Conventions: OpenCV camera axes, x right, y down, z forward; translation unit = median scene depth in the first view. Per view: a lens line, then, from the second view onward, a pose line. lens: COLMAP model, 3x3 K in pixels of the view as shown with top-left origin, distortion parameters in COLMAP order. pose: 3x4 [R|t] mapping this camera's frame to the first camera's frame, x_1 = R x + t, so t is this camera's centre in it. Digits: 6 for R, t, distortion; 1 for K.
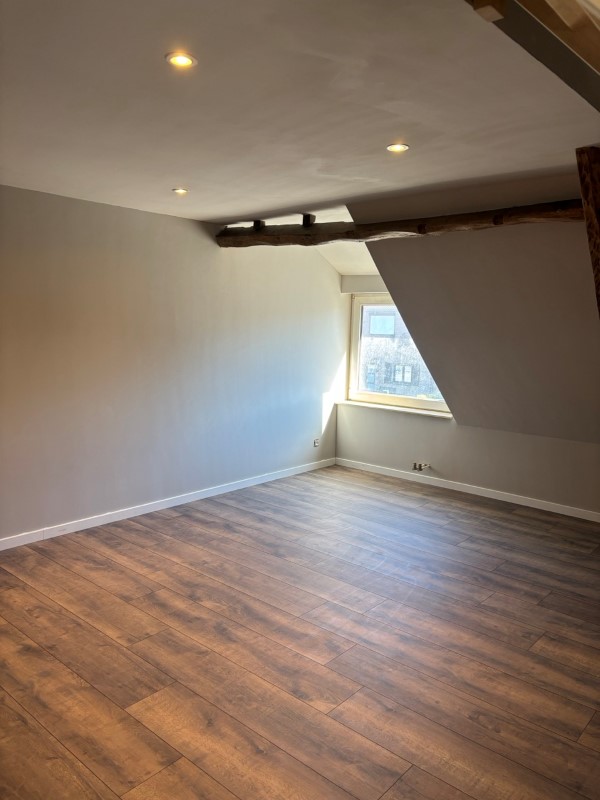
lens RADIAL K [[606.6, 0, 296.0], [0, 606.6, 400.3], [0, 0, 1]] dist [0.024023, -0.040106]
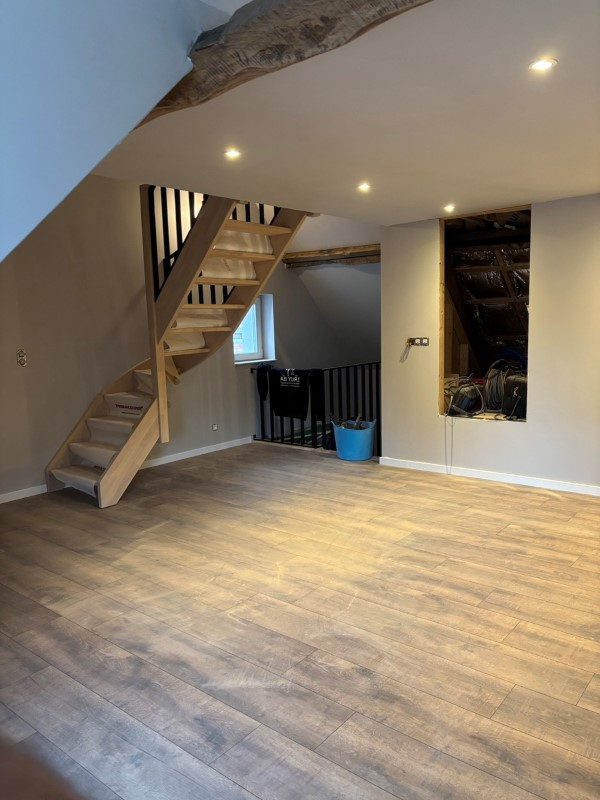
lens RADIAL K [[606.6, 0, 302.5], [0, 606.6, 402.6], [0, 0, 1]] dist [0.024023, -0.040106]
pose [[-0.999082, 0.011775, -0.041182, 0.066492], [0.000870, 0.966851, 0.255341, -0.193919], [0.042823, 0.255071, -0.965974, 1.715198]]
